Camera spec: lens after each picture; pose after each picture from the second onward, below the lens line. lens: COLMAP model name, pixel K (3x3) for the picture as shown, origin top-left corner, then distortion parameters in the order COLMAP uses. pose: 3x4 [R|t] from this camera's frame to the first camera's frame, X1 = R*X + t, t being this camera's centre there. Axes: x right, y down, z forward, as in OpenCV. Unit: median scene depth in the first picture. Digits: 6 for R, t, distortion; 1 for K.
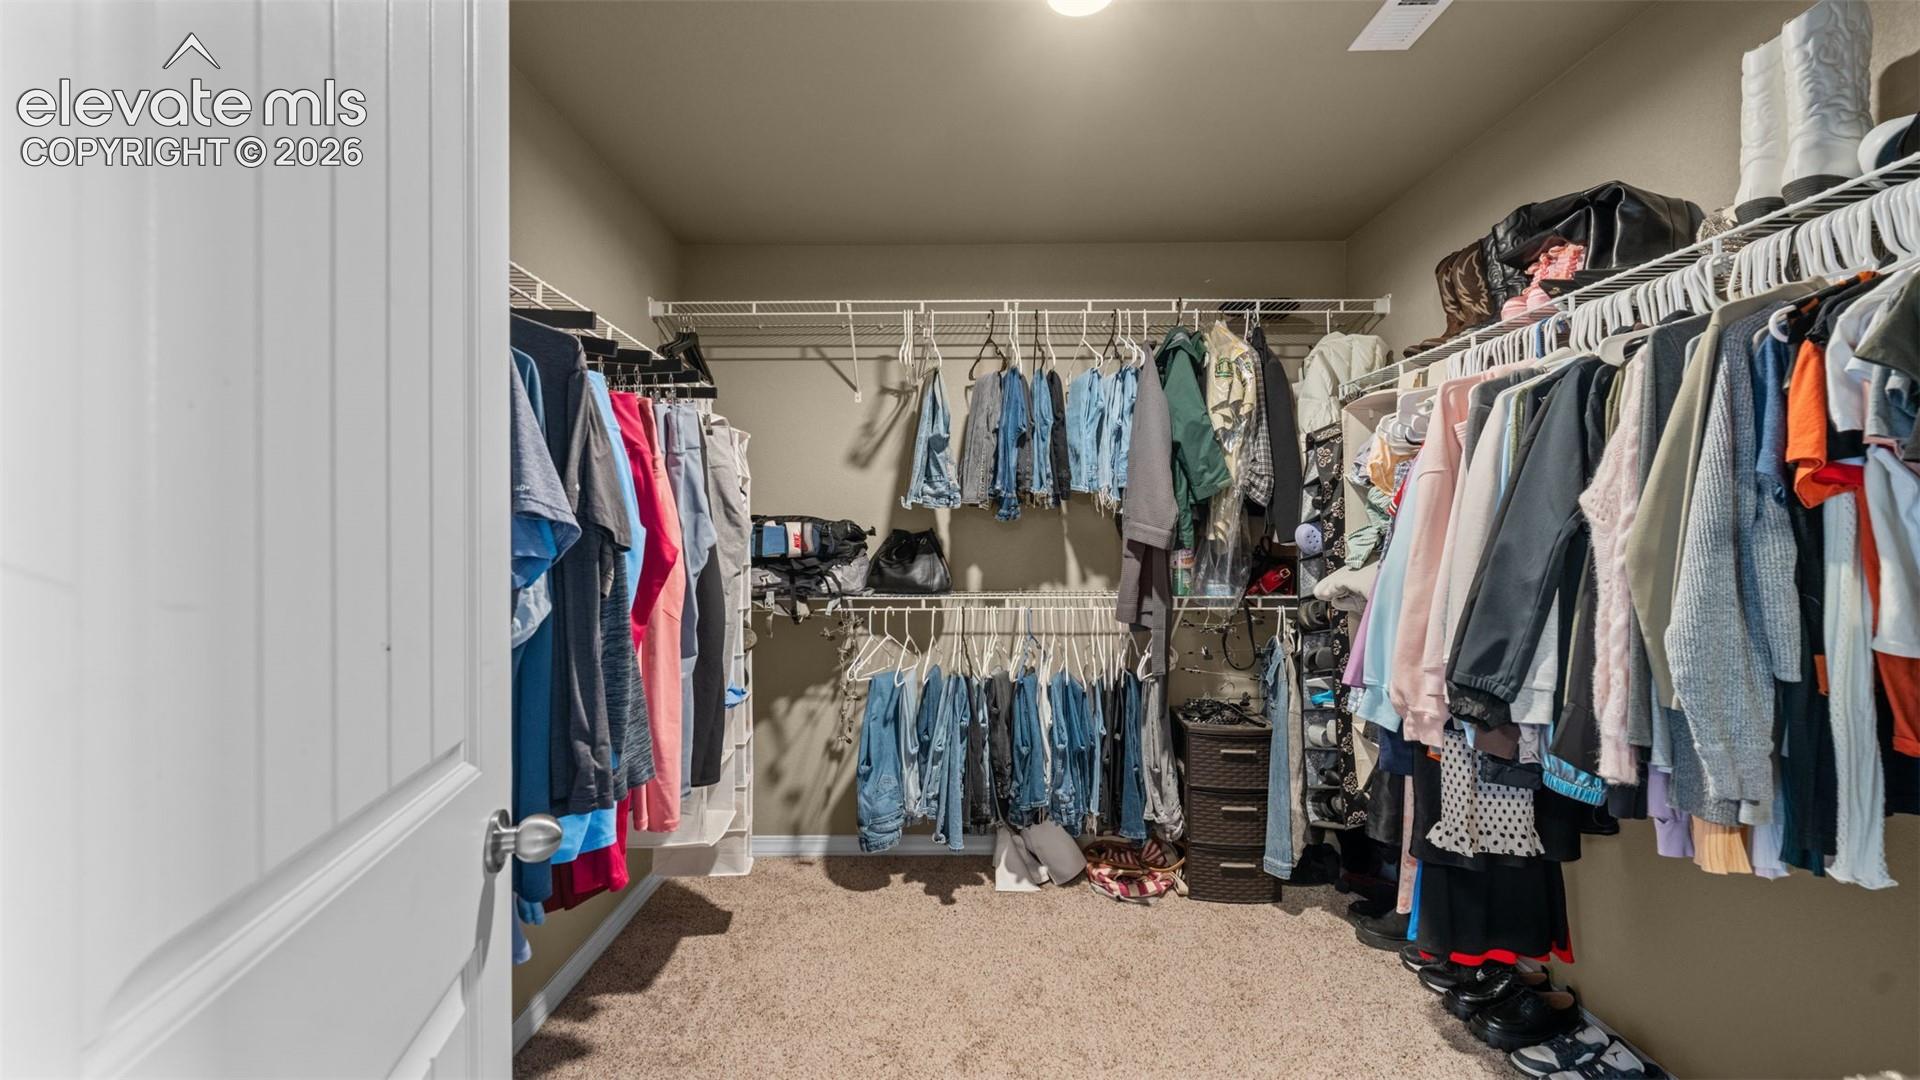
lens RADIAL K [[776.8, 0, 964.7], [0, 776.8, 544.8], [0, 0, 1]] dist [0.000587, 0.000003]
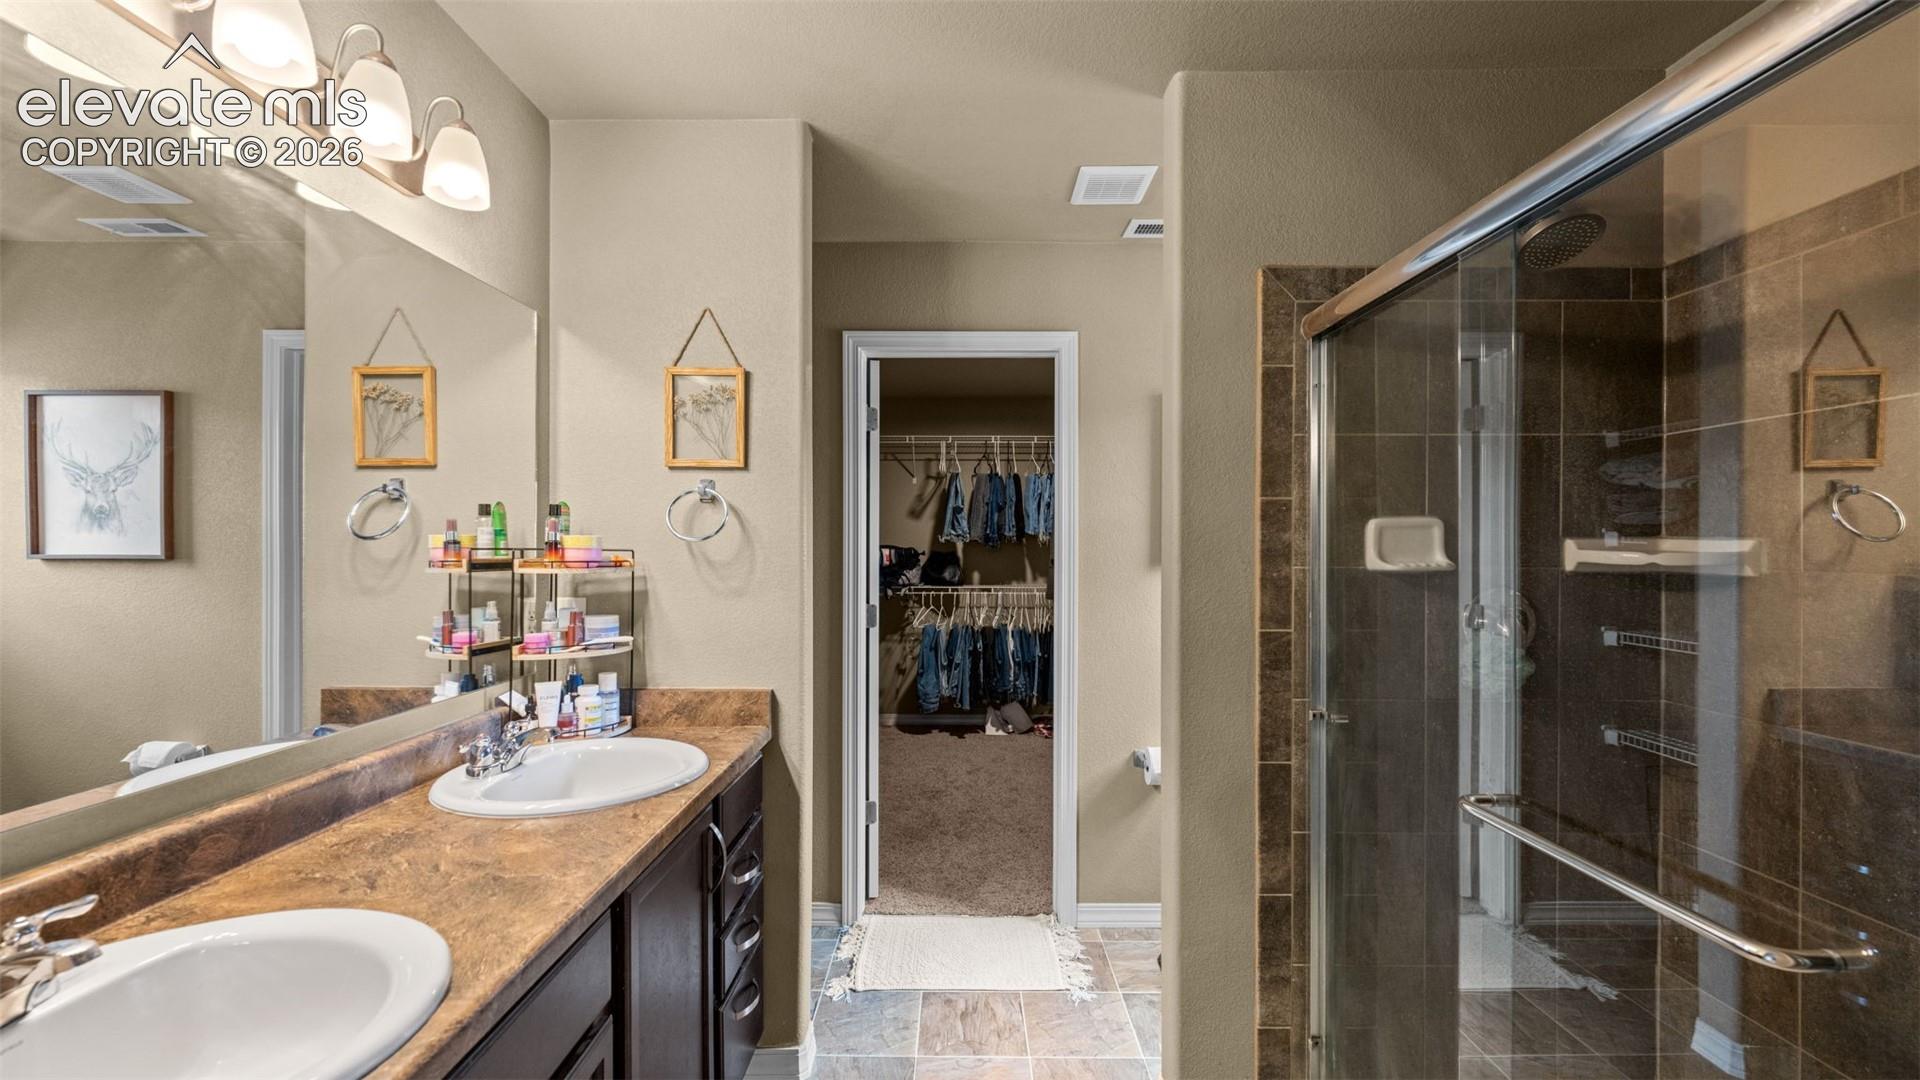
lens RADIAL K [[776.8, 0, 952.5], [0, 776.8, 545.0], [0, 0, 1]] dist [0.000587, 0.000003]
pose [[0.999776, 0.006918, -0.020004, -0.008100], [-0.006952, 0.999974, -0.001657, -0.036125], [0.019992, 0.001796, 0.999799, -0.971334]]
